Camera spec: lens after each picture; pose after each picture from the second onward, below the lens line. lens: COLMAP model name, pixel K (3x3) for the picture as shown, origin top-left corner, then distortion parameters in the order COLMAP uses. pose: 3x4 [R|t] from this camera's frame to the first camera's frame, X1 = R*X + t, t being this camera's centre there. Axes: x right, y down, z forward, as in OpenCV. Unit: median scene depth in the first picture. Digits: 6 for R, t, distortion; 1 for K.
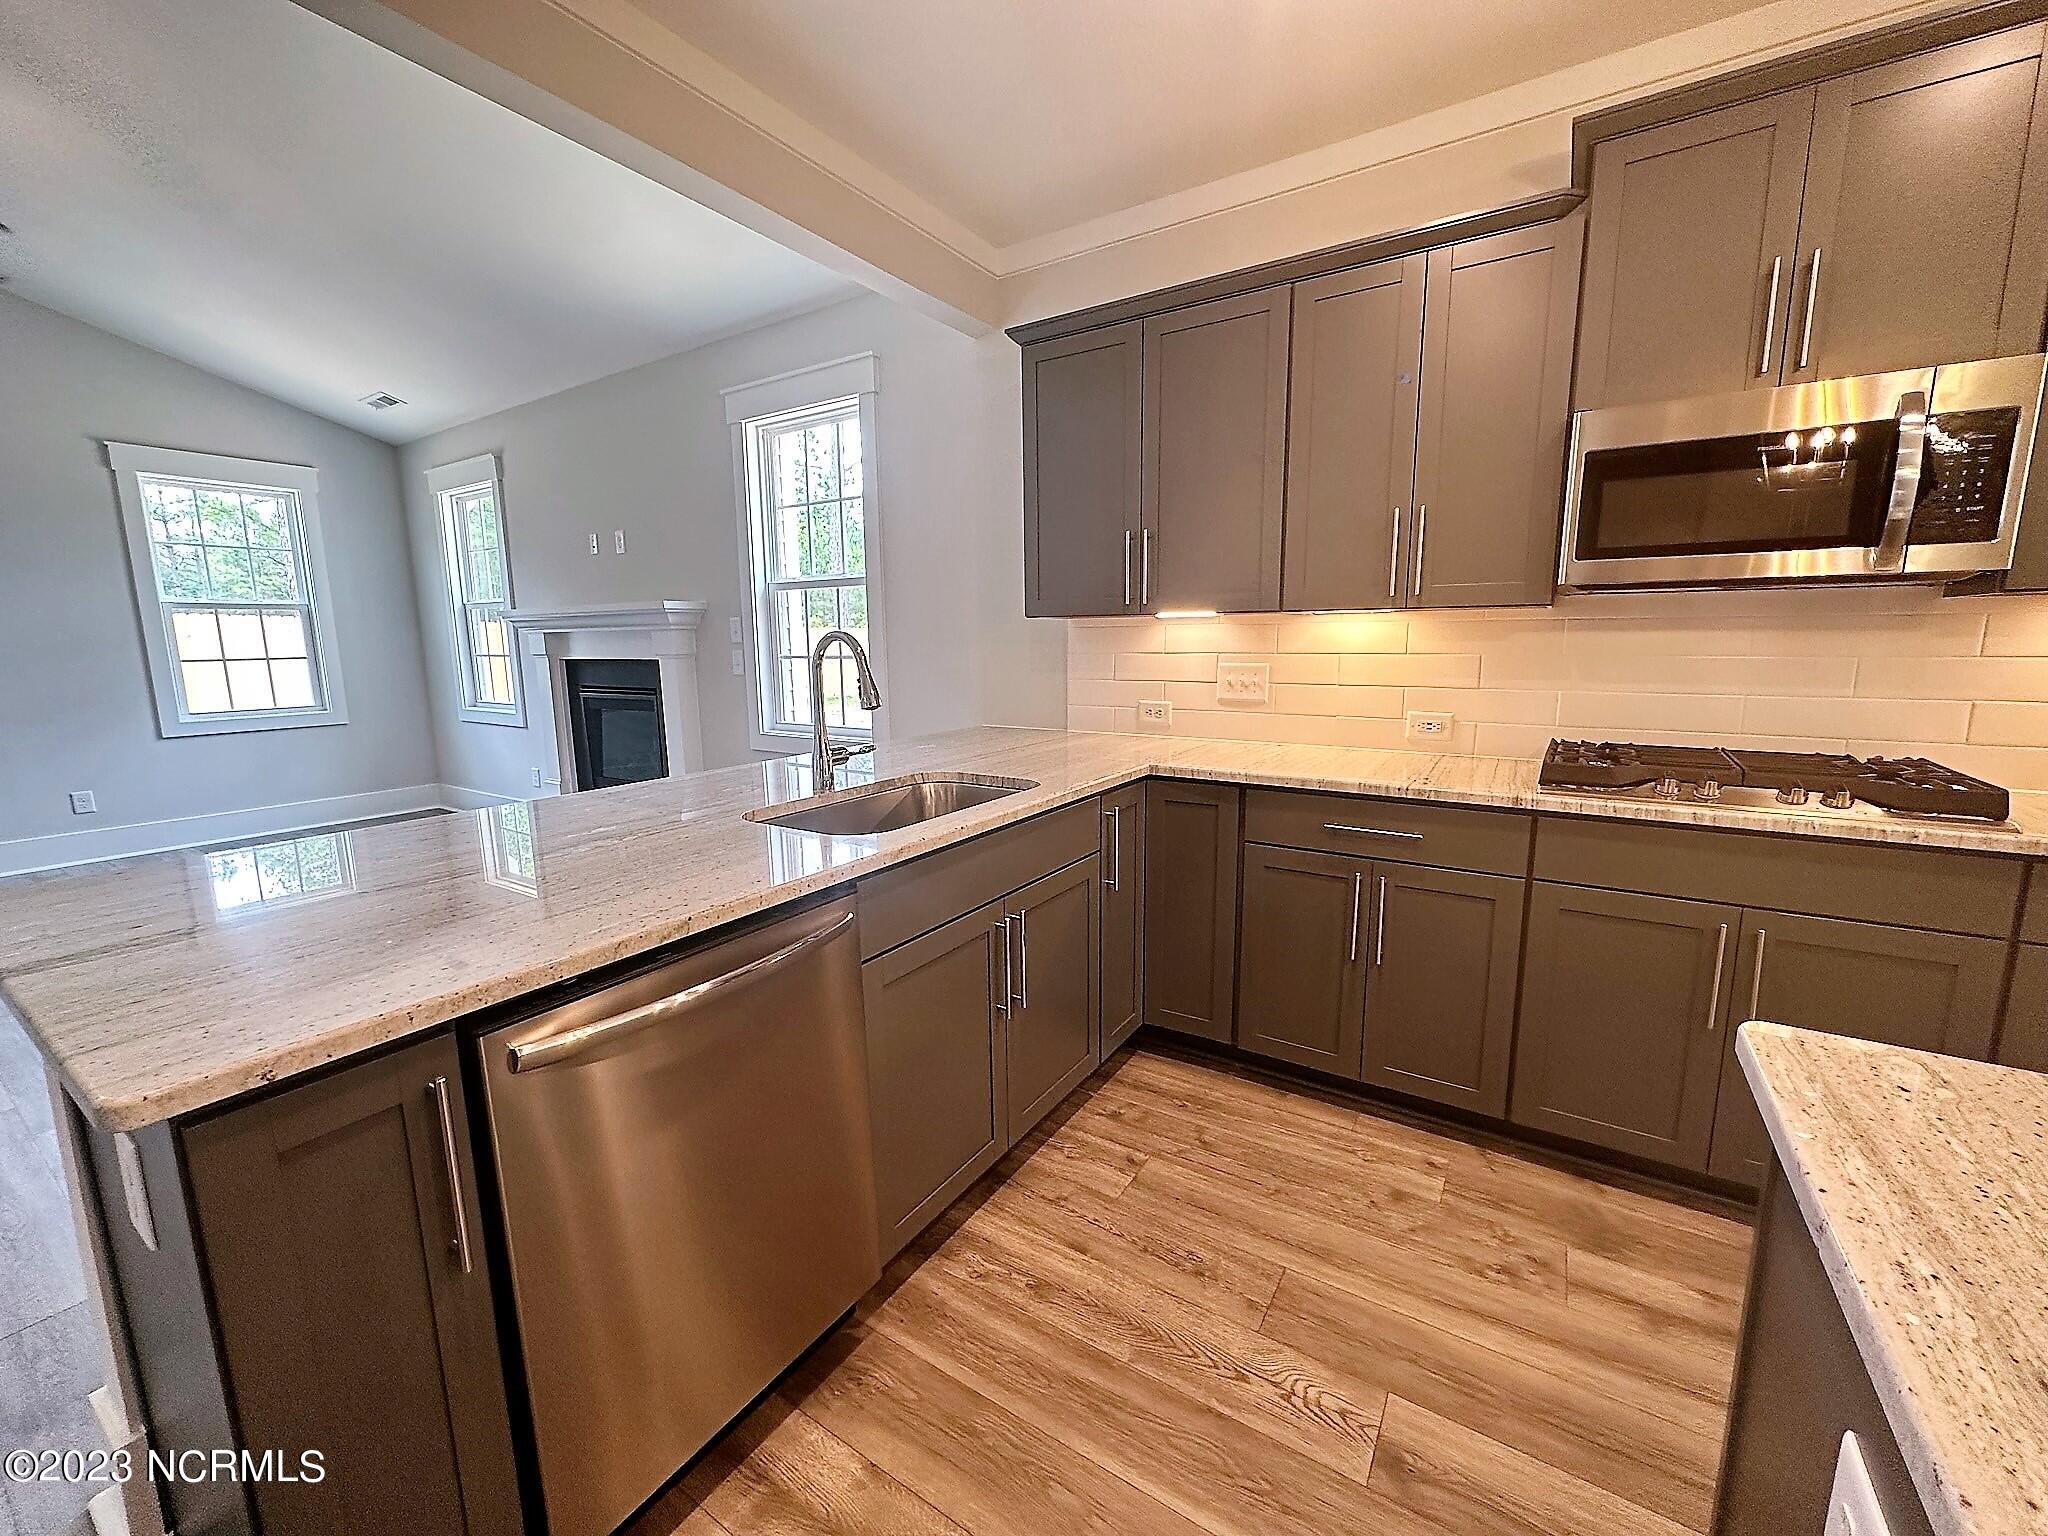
lens RADIAL K [[819.9, 0, 1022.1], [0, 819.9, 767.5], [0, 0, 1]] dist [-0.004750, 0.001489]
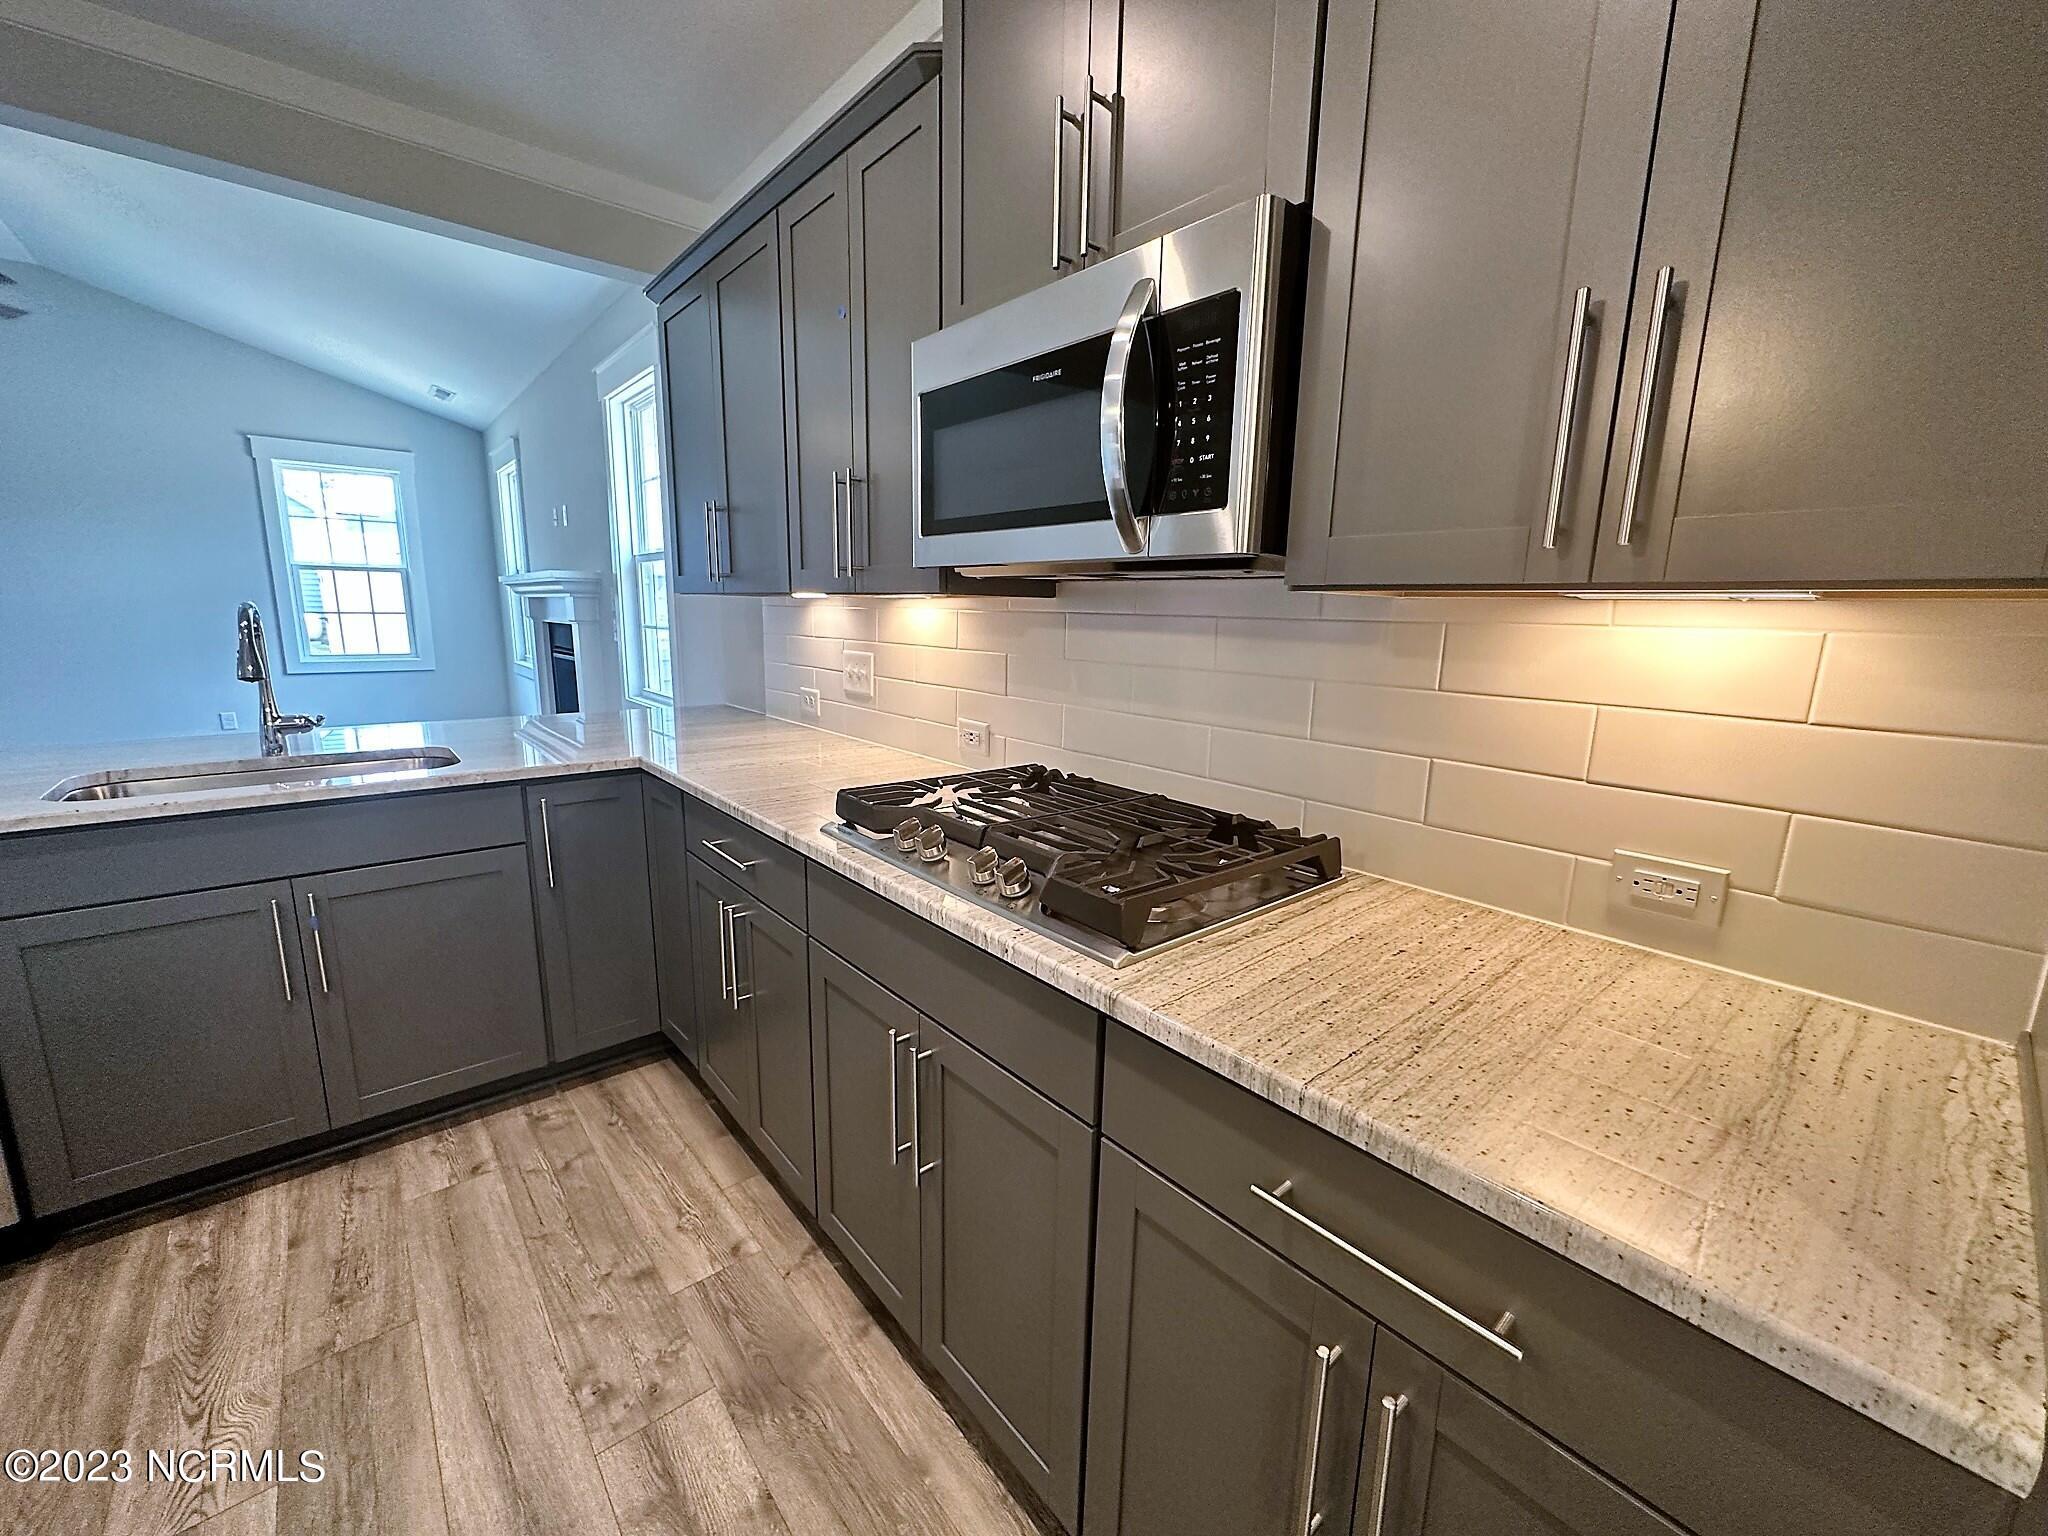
lens RADIAL K [[819.9, 0, 1022.1], [0, 819.9, 767.5], [0, 0, 1]] dist [-0.004750, 0.001489]
pose [[0.957994, 0.082973, -0.274523, 0.471725], [-0.074392, 0.996363, 0.041543, -0.035475], [0.276971, -0.019376, 0.960683, 0.131554]]
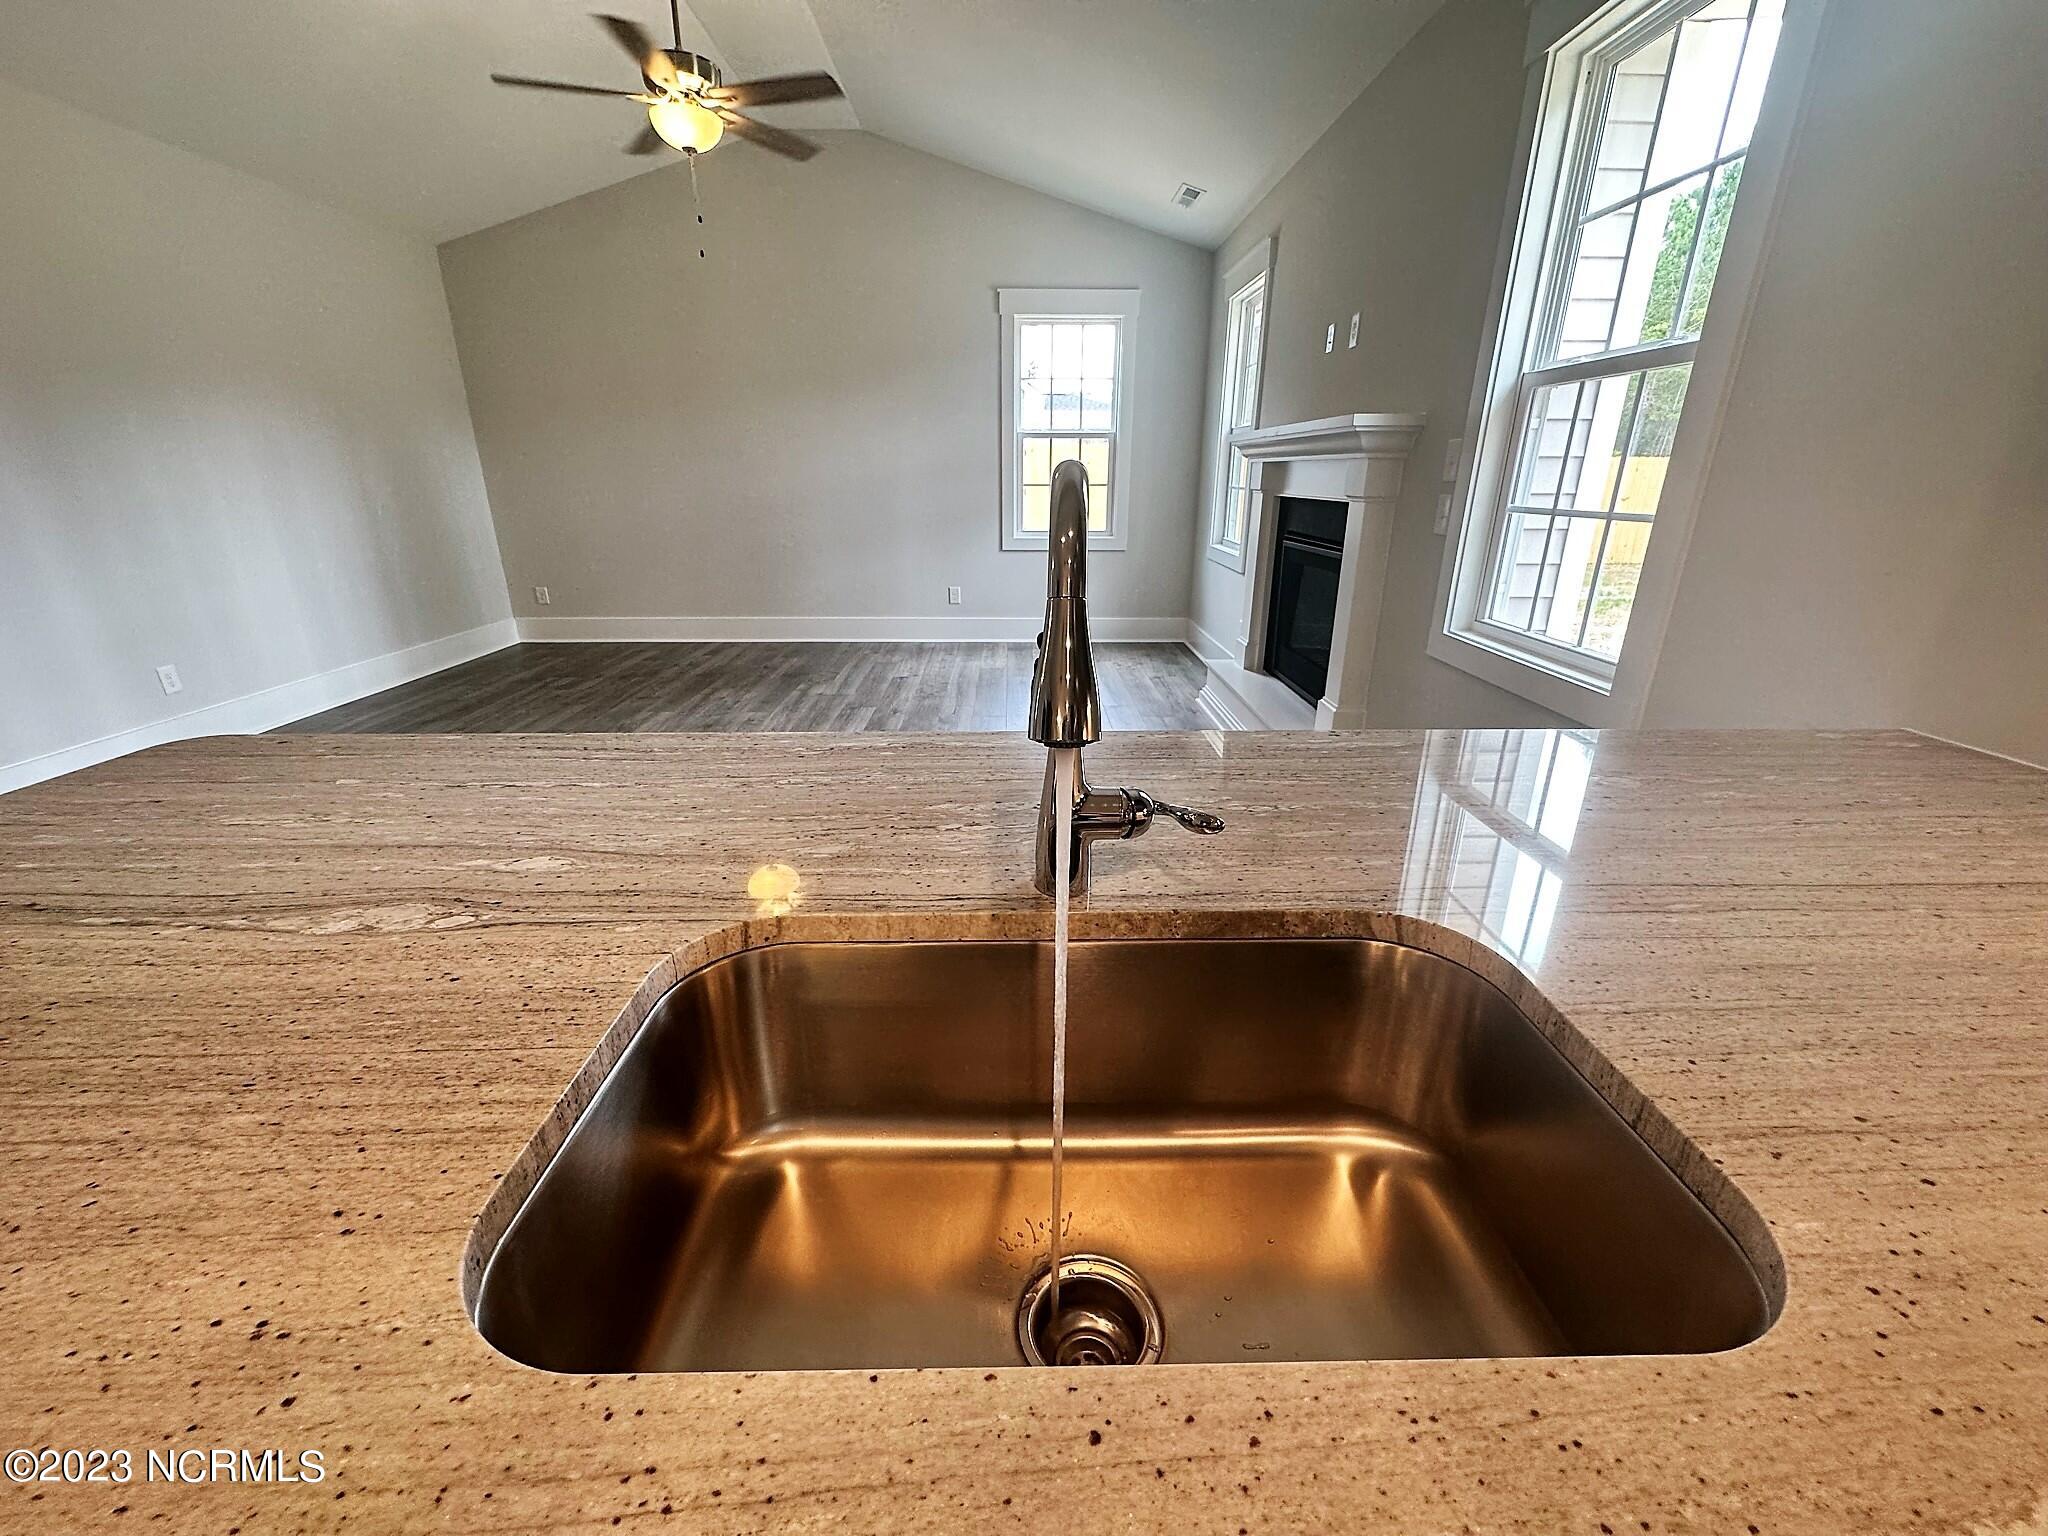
lens RADIAL K [[819.9, 0, 1022.1], [0, 819.9, 767.5], [0, 0, 1]] dist [-0.004750, 0.001489]
pose [[0.558760, 0.295161, -0.775027, 0.017620], [-0.140148, 0.954688, 0.262543, -0.063880], [0.817402, -0.038080, 0.574808, 0.376449]]
